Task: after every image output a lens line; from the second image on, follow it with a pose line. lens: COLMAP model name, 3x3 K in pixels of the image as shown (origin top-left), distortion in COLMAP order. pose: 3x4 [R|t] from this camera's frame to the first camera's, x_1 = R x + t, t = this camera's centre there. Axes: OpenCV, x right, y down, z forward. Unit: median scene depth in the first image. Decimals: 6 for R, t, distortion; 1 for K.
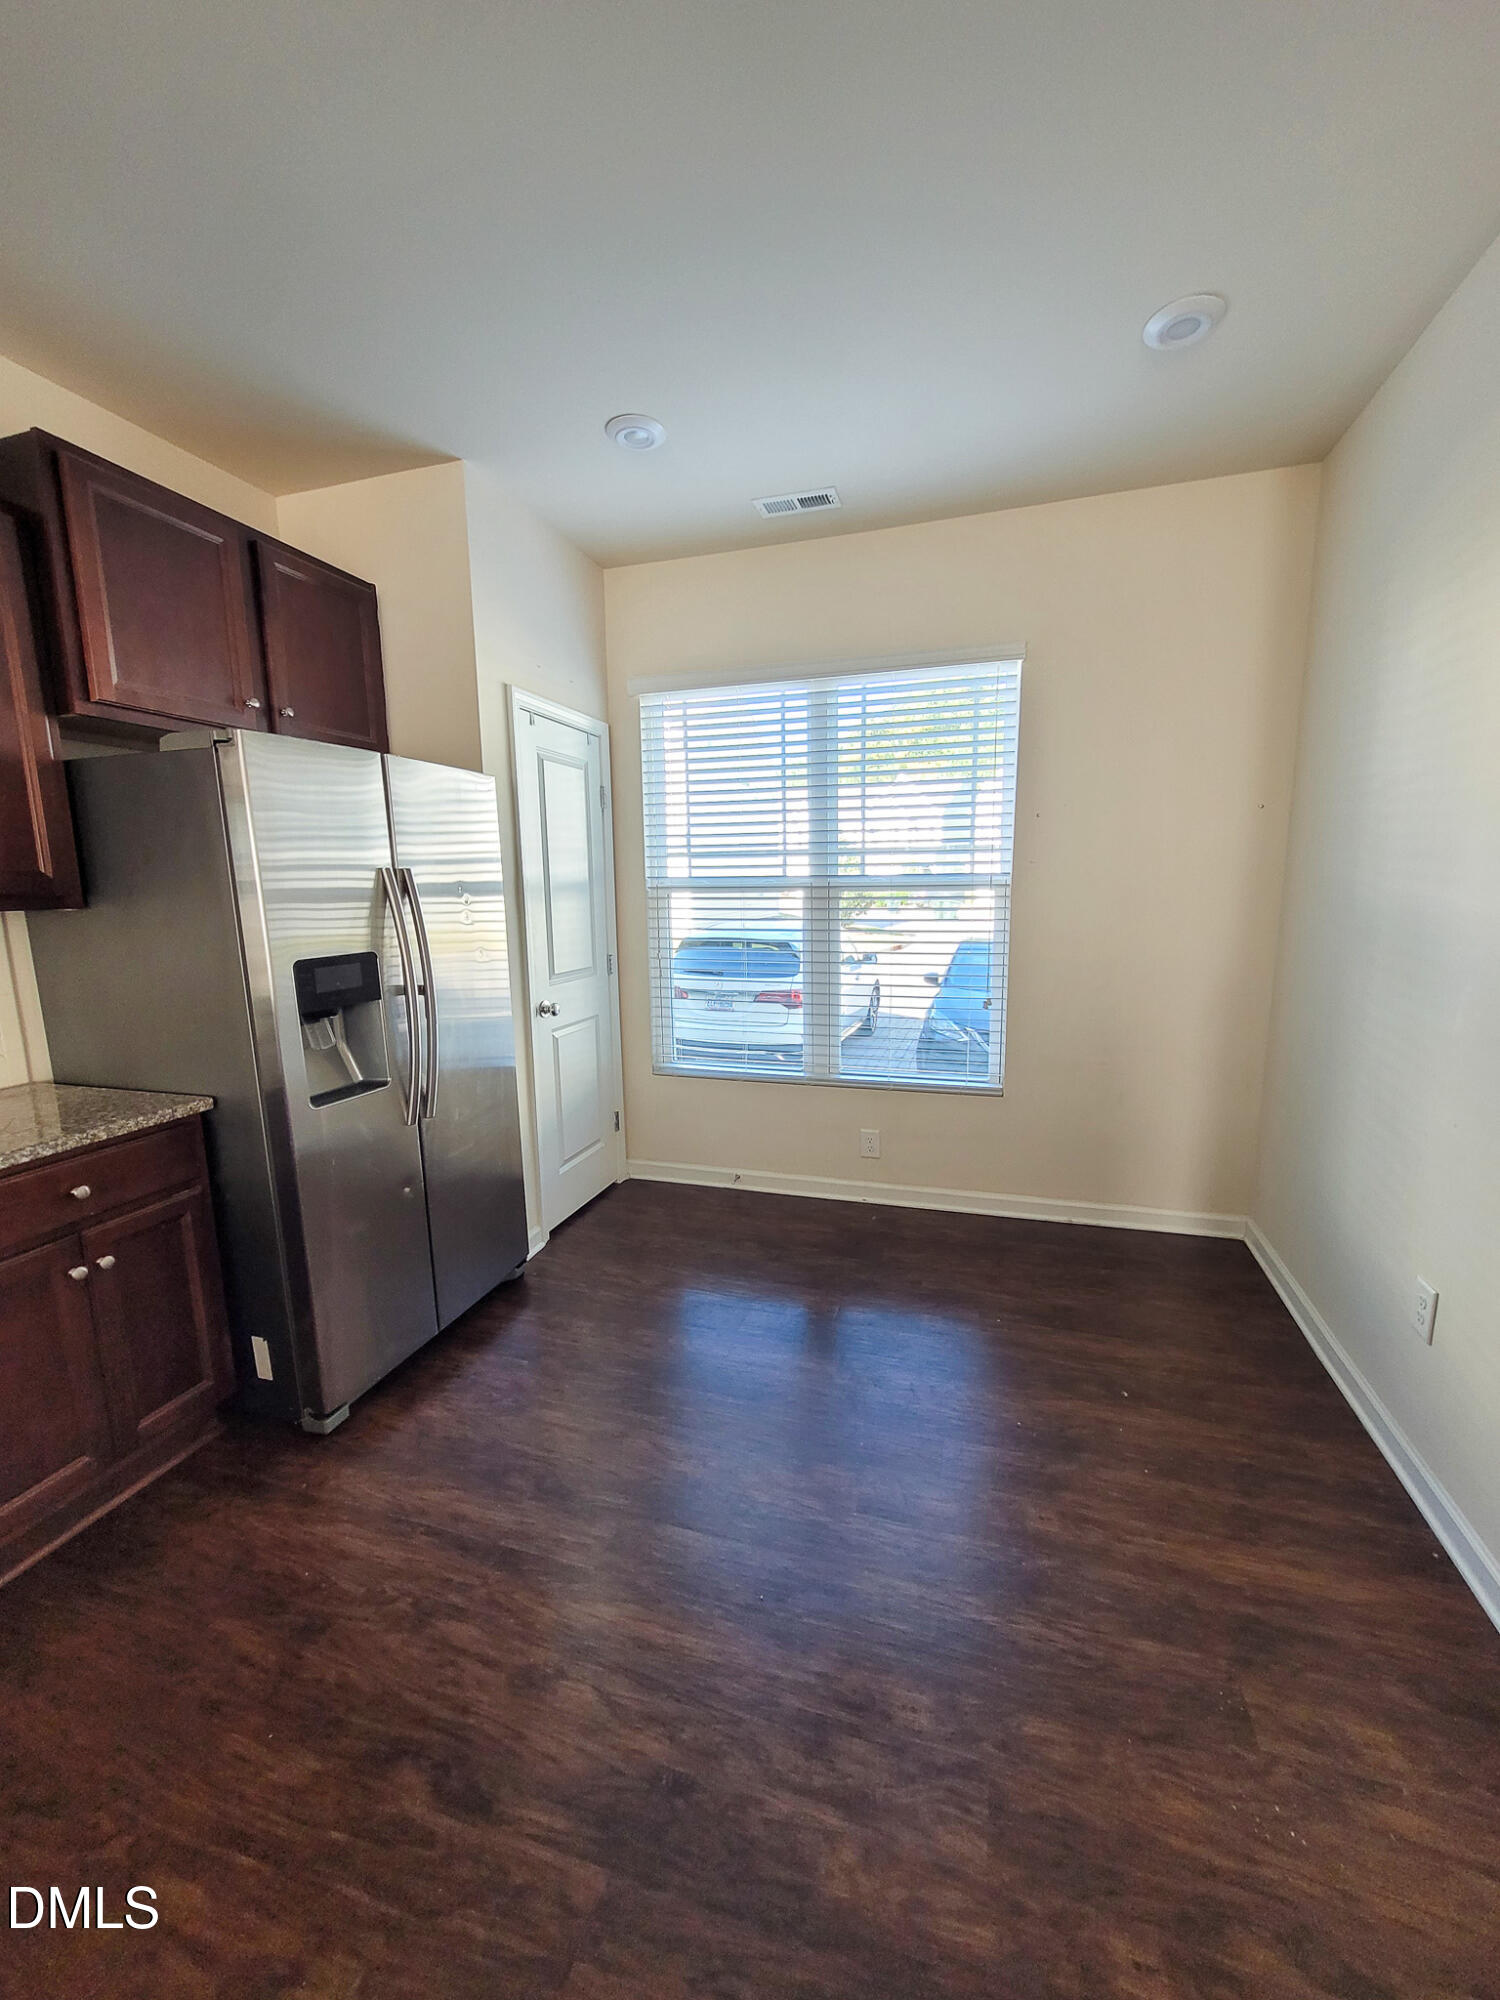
lens RADIAL K [[778.8, 0, 755.0], [0, 778.8, 1010.0], [0, 0, 1]] dist [0.000889, 0.000421]
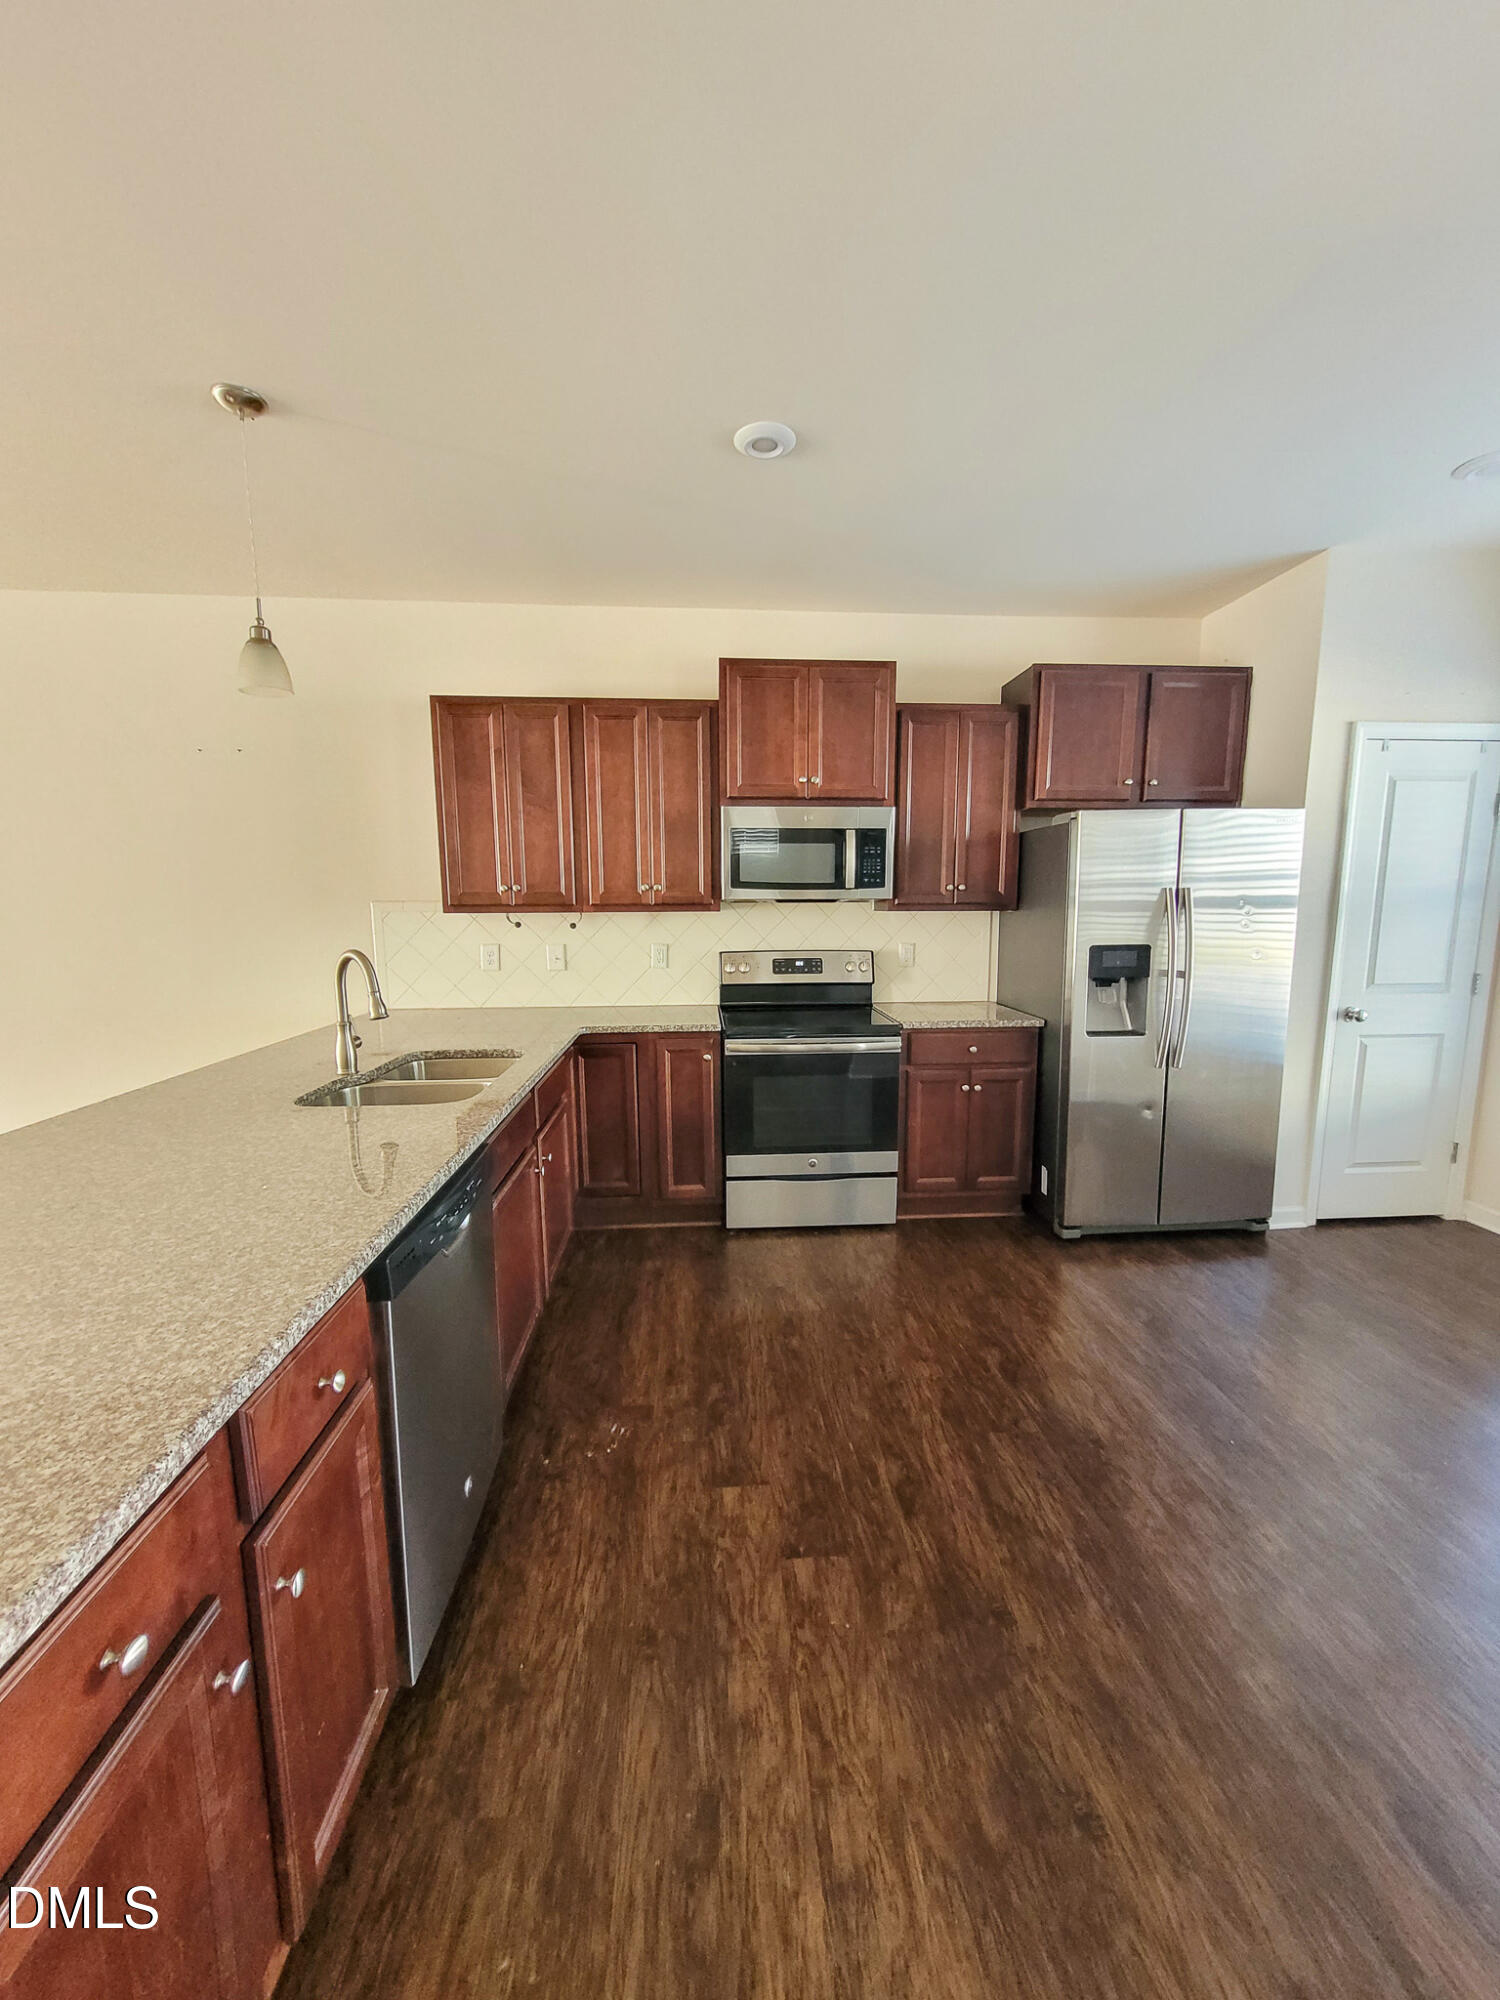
lens RADIAL K [[782.1, 0, 757.1], [0, 782.1, 1013.4], [0, 0, 1]] dist [0.003642, 0.000064]
pose [[0.366366, 0.149063, -0.918453, 0.642617], [-0.148681, 0.983780, 0.100357, 0.015637], [0.918515, 0.099789, 0.382587, -0.251224]]
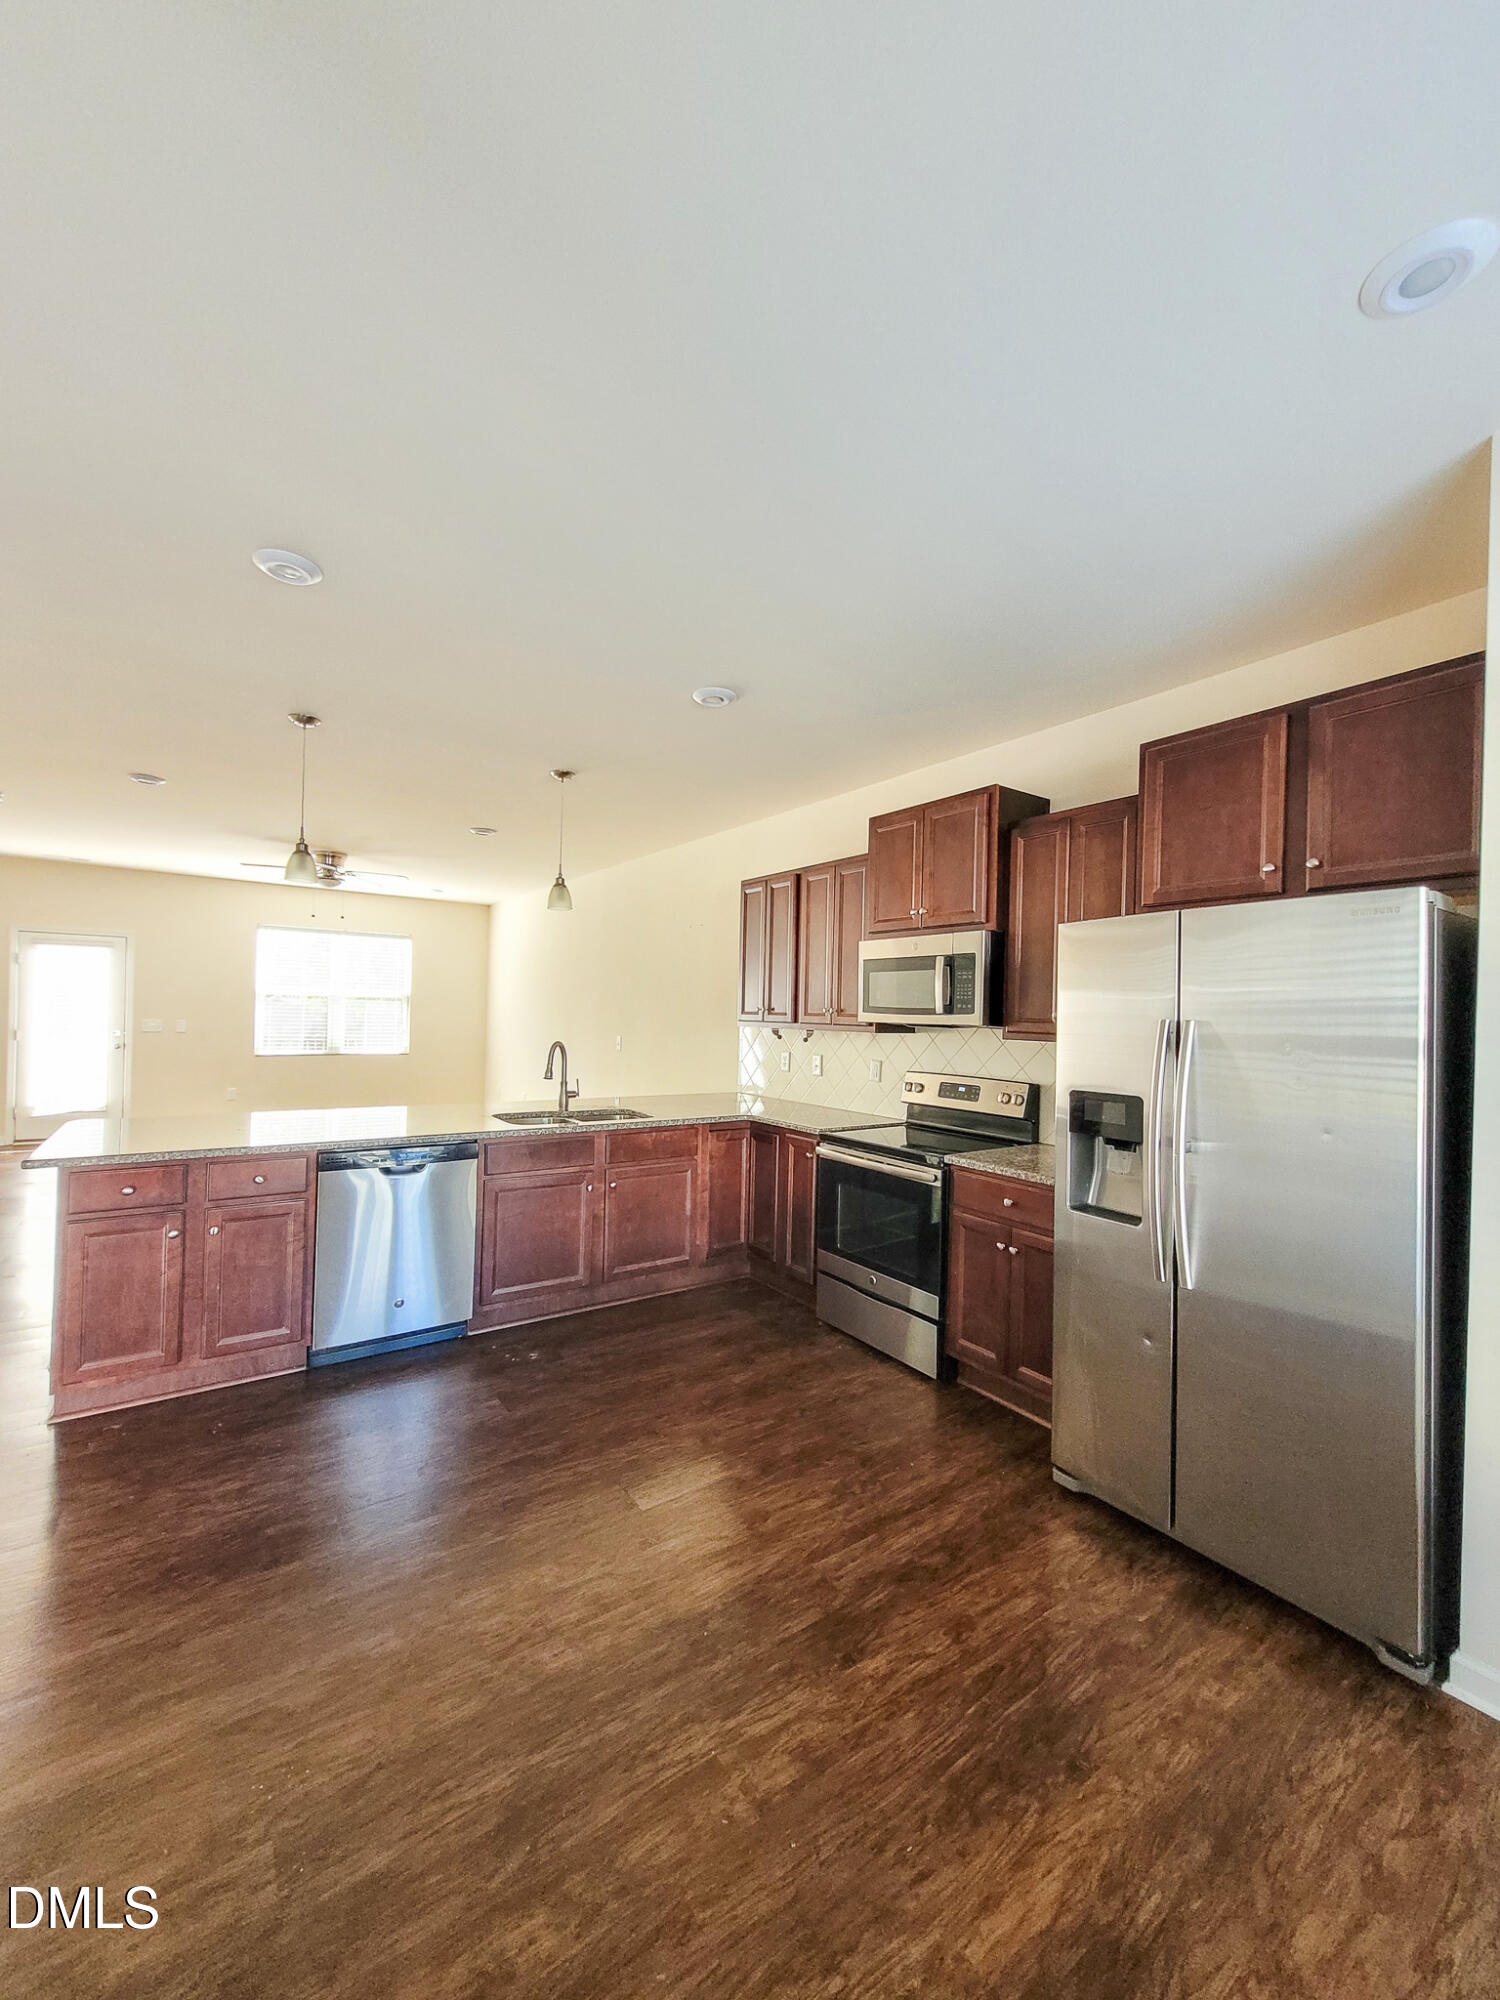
lens RADIAL K [[782.1, 0, 757.1], [0, 782.1, 1013.4], [0, 0, 1]] dist [0.003642, 0.000064]
pose [[-0.606438, 0.001322, -0.795130, 0.696107], [-0.138627, 0.984508, 0.107366, -0.235966], [0.782953, 0.175337, -0.596859, 1.241166]]
